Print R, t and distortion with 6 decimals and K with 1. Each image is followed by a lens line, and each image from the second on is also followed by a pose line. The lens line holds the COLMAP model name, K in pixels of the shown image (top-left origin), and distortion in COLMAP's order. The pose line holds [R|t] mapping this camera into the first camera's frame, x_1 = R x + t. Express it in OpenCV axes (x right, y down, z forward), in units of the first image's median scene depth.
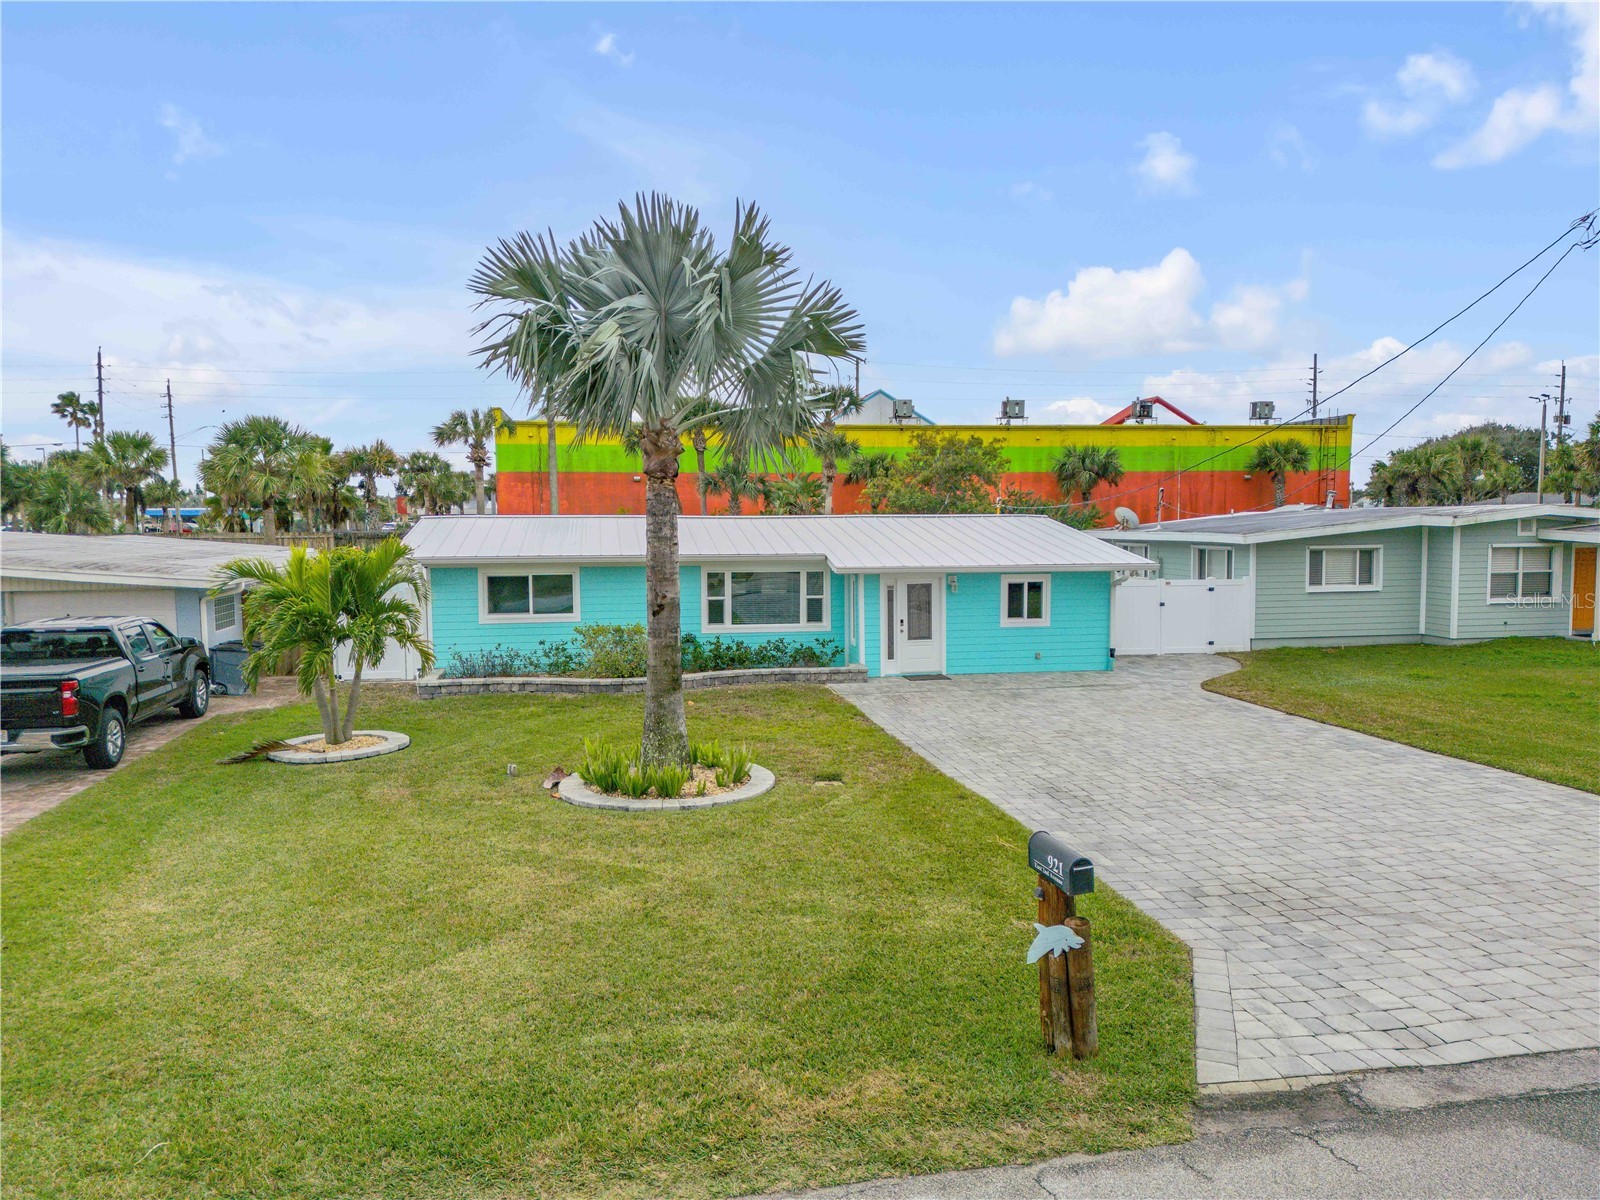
lens RADIAL K [[1118.3, 0, 801.2], [0, 1118.3, 602.1], [0, 0, 1]] dist [0.095210, -0.104323]
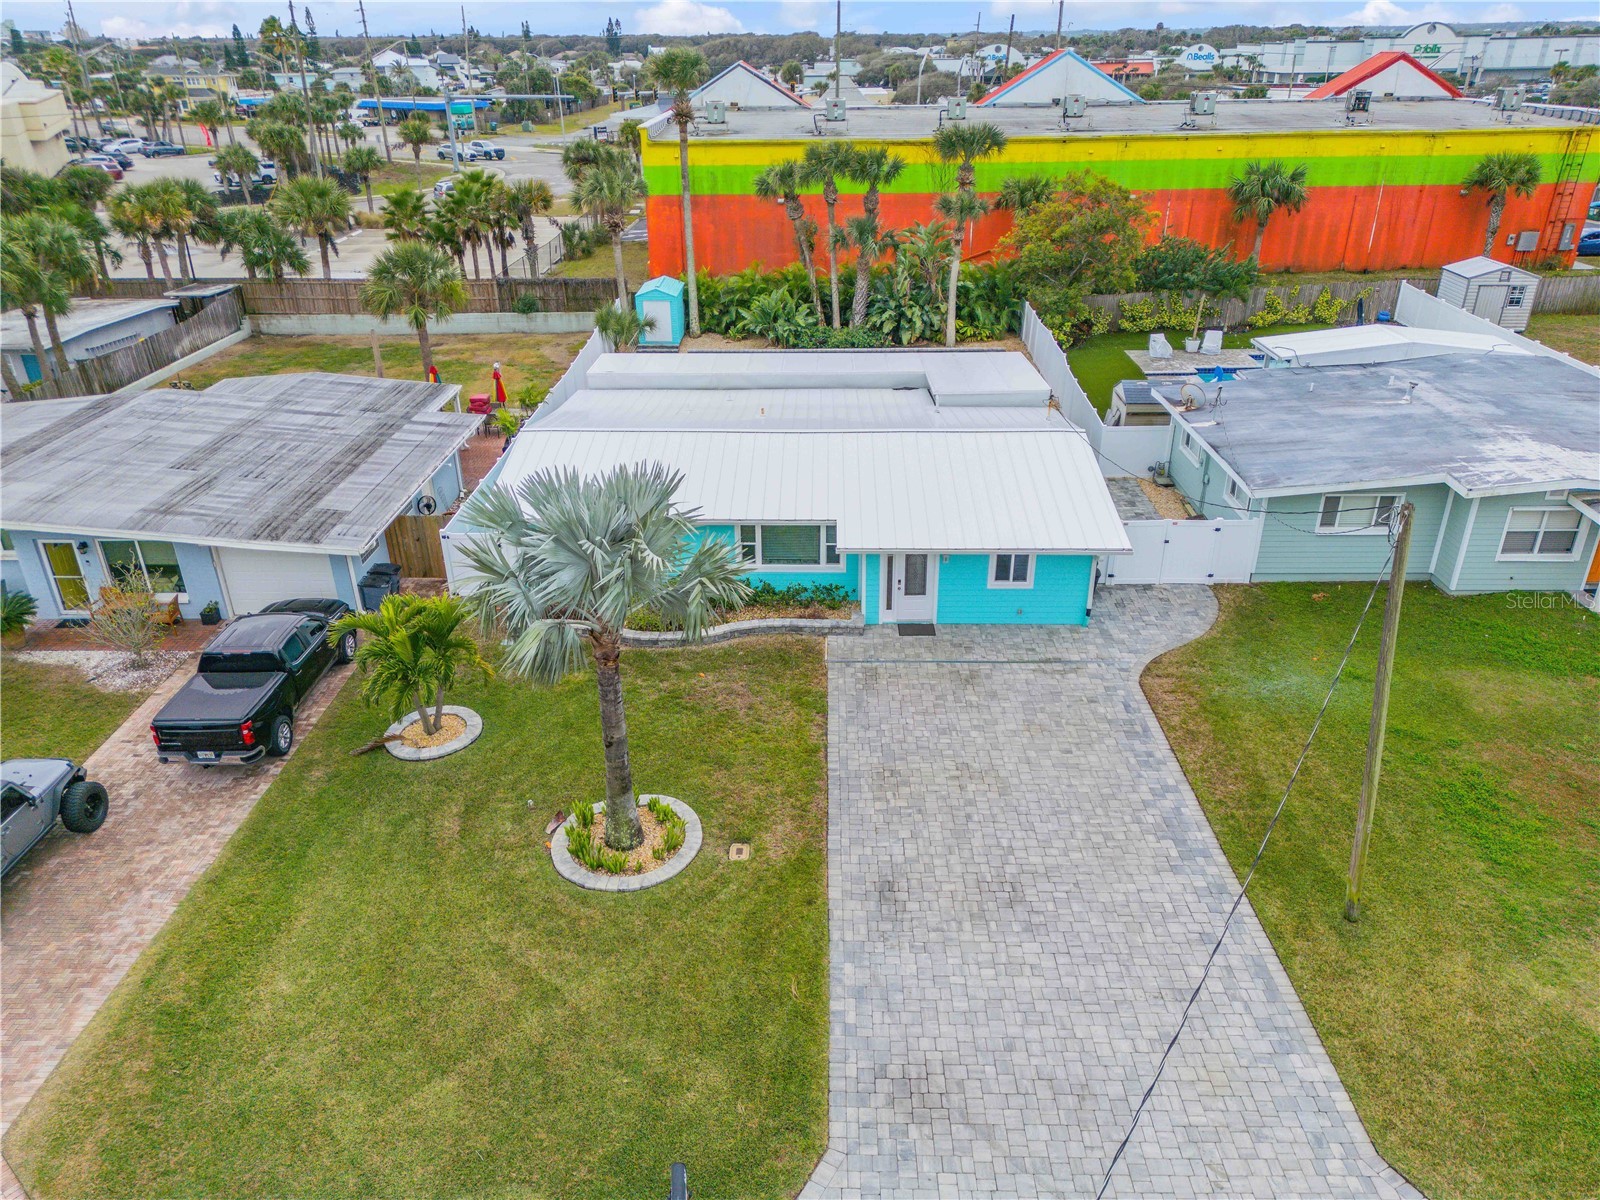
lens RADIAL K [[1118.3, 0, 801.2], [0, 1118.3, 602.1], [0, 0, 1]] dist [0.095210, -0.104323]
pose [[0.980437, 0.086363, -0.176872, 0.199444], [-0.013360, 0.925728, 0.377954, -0.406502], [0.196377, -0.368197, 0.908772, -0.091718]]
